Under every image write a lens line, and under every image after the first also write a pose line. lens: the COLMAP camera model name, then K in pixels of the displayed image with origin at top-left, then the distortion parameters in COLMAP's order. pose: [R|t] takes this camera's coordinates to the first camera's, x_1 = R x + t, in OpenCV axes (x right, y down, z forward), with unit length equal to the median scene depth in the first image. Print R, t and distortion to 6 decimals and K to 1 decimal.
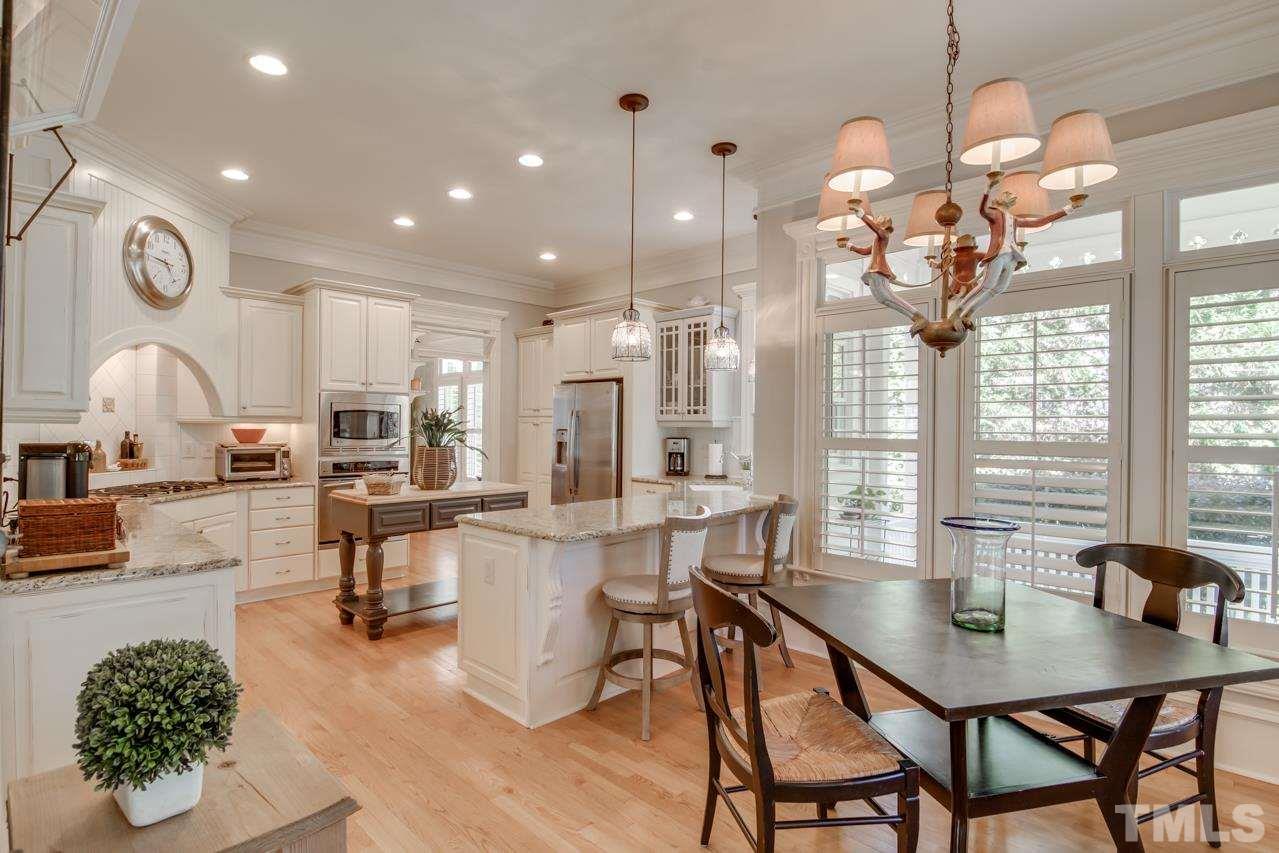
lens RADIAL K [[625.2, 0, 636.2], [0, 625.2, 430.2], [0, 0, 1]] dist [-0.022444, -0.004040]
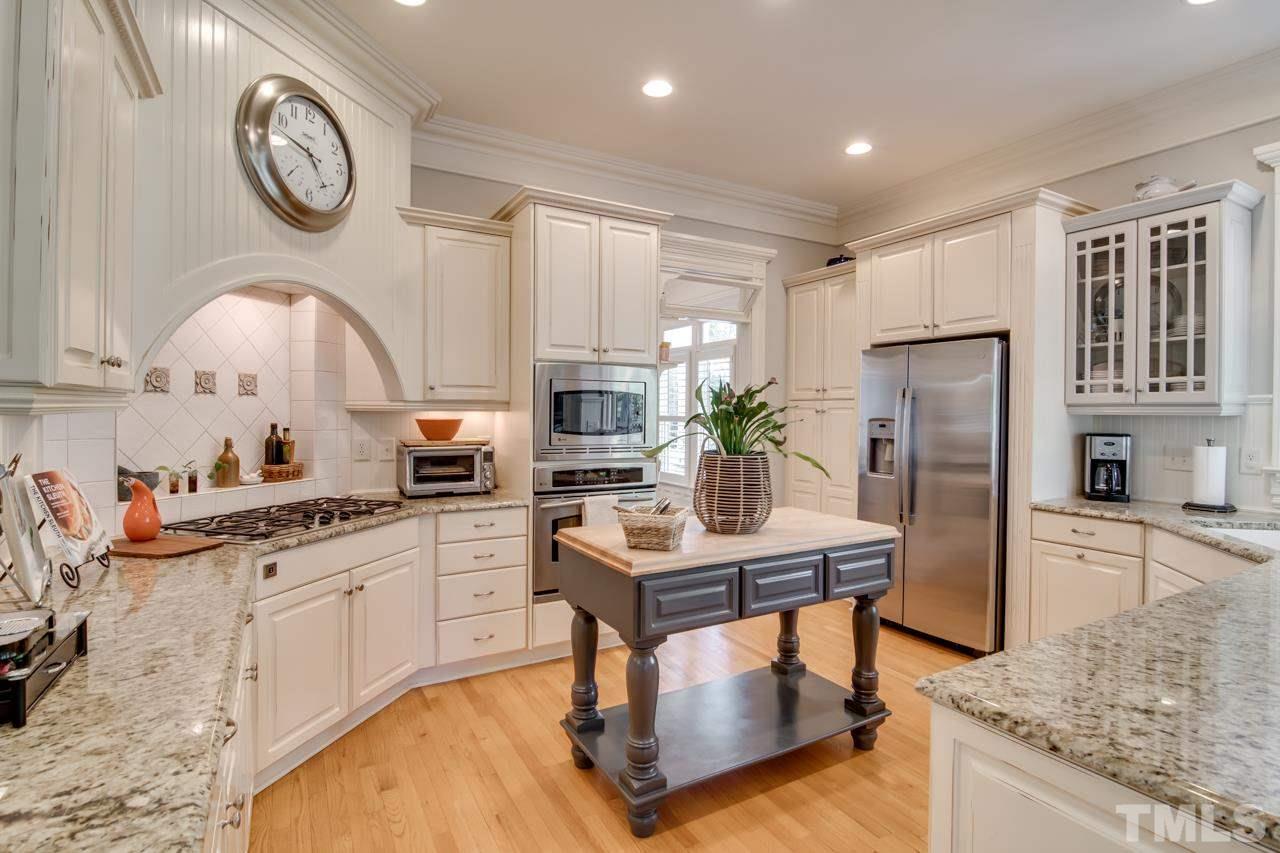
lens RADIAL K [[625.7, 0, 640.8], [0, 625.7, 423.2], [0, 0, 1]] dist [-0.022444, -0.004040]
pose [[0.959960, 0.001919, -0.280129, -0.215766], [0.001118, 0.999942, 0.010681, -0.004786], [0.280134, -0.010567, 0.959903, 0.395972]]
